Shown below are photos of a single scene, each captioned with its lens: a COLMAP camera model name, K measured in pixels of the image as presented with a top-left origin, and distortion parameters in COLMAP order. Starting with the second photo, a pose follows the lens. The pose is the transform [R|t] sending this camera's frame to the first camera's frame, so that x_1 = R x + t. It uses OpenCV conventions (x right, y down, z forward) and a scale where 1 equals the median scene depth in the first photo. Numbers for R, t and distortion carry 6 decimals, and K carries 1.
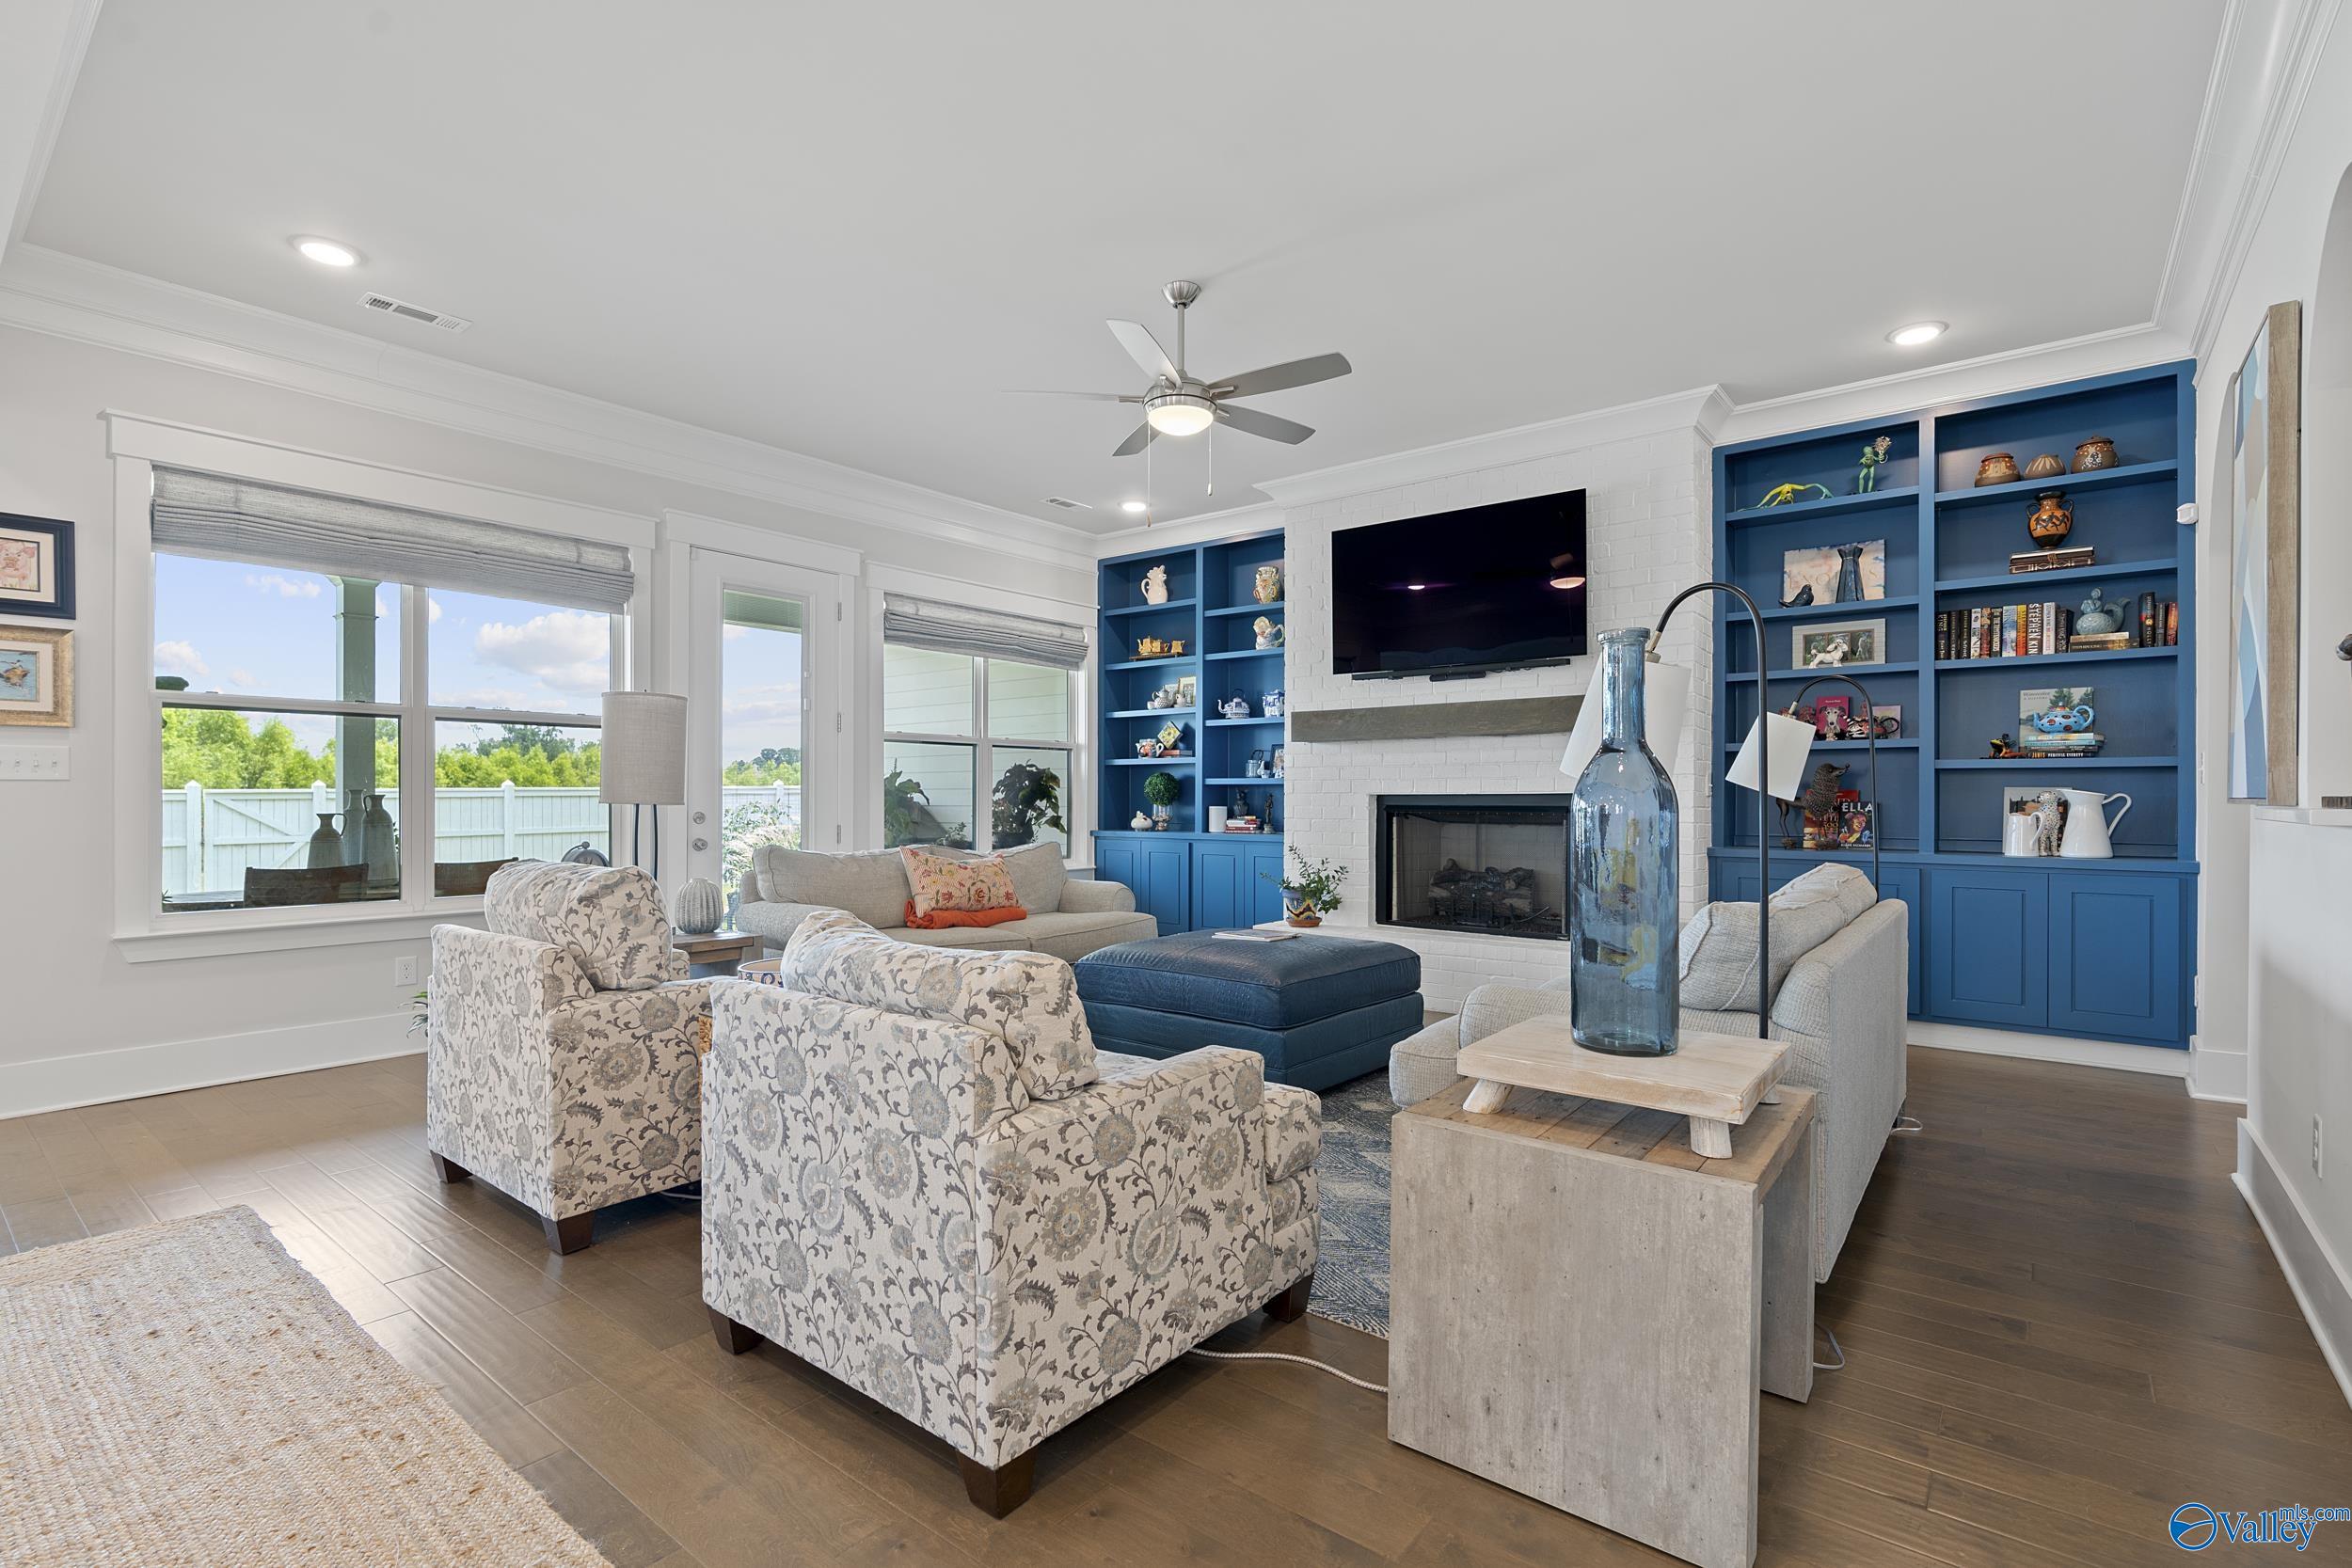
lens RADIAL K [[1085.4, 0, 1151.8], [0, 1085.4, 803.4], [0, 0, 1]] dist [-0.002215, 0.000449]
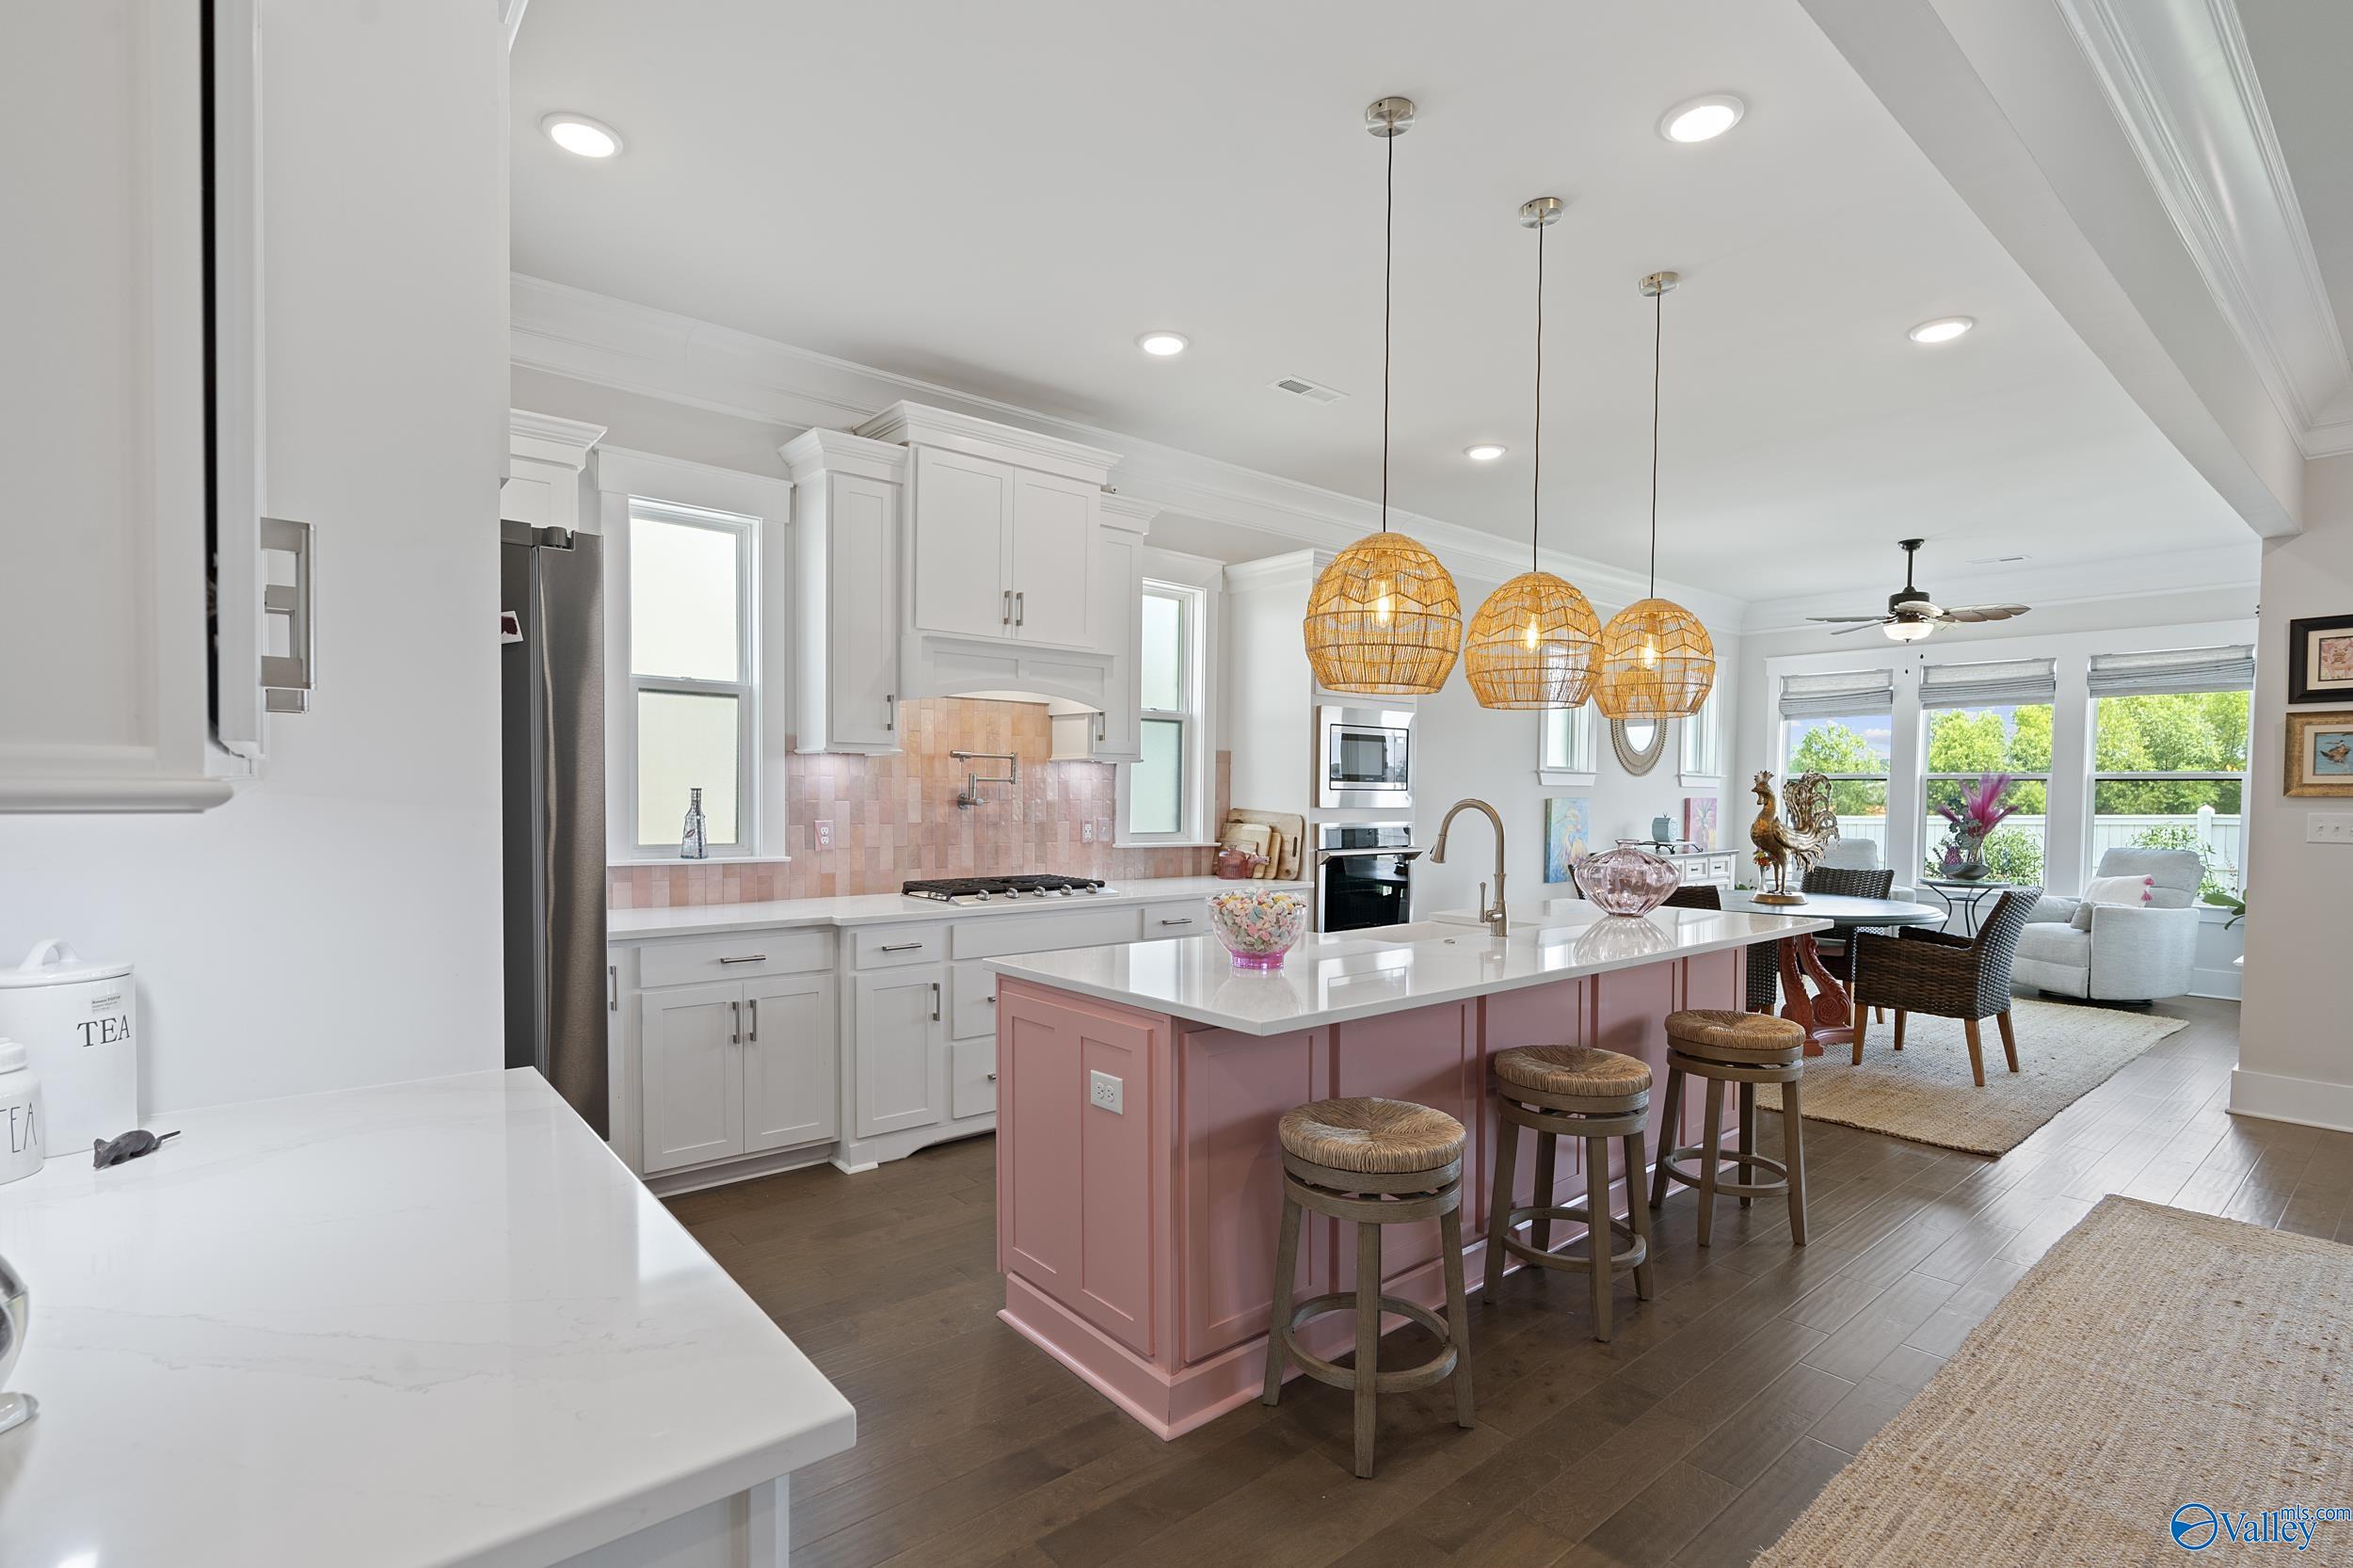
lens RADIAL K [[1109.0, 0, 1189.4], [0, 1109.0, 818.8], [0, 0, 1]] dist [-0.000659, 0.000077]
pose [[-0.179636, 0.022450, -0.983477, 0.261253], [-0.015915, 0.999542, 0.025723, -0.042347], [0.983604, 0.020273, -0.179197, 0.005971]]
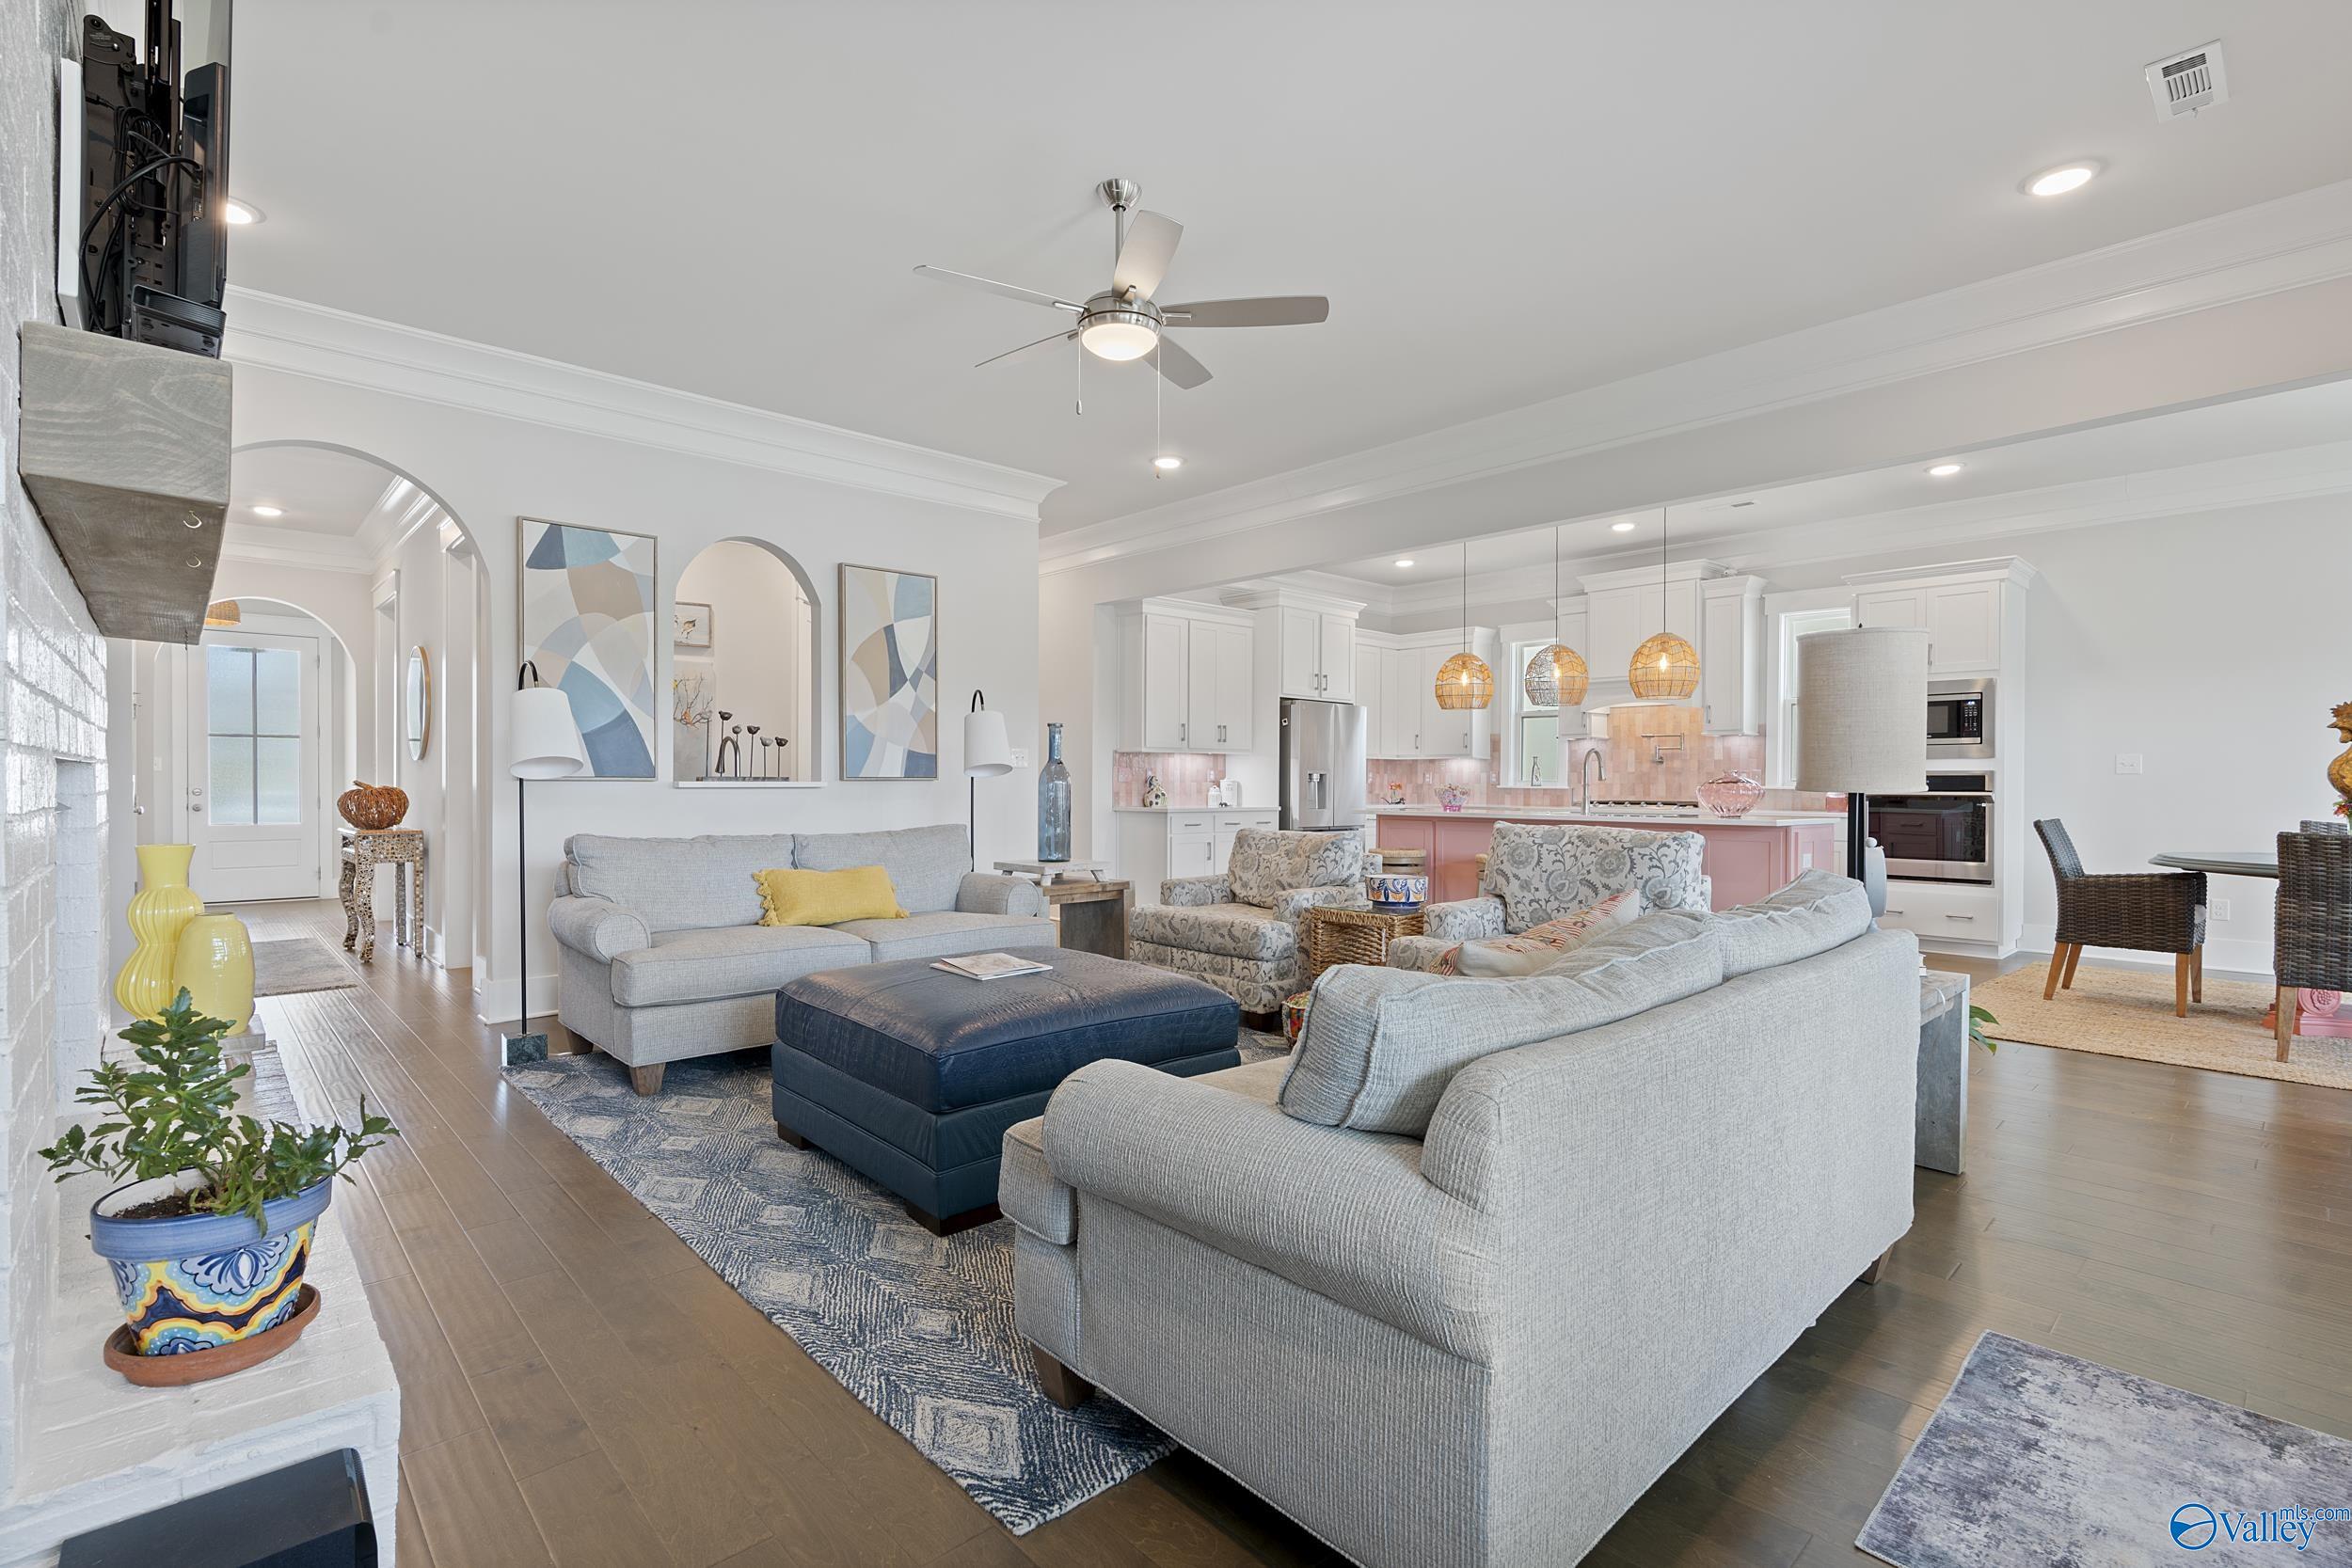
lens RADIAL K [[1131.9, 0, 1214.5], [0, 1131.9, 797.8], [0, 0, 1]] dist [-0.015557, 0.000062]
pose [[-0.995226, -0.001967, 0.097576, -0.108664], [-0.000260, 0.999847, 0.017506, -0.001445], [-0.097595, 0.017397, -0.995074, 1.528510]]
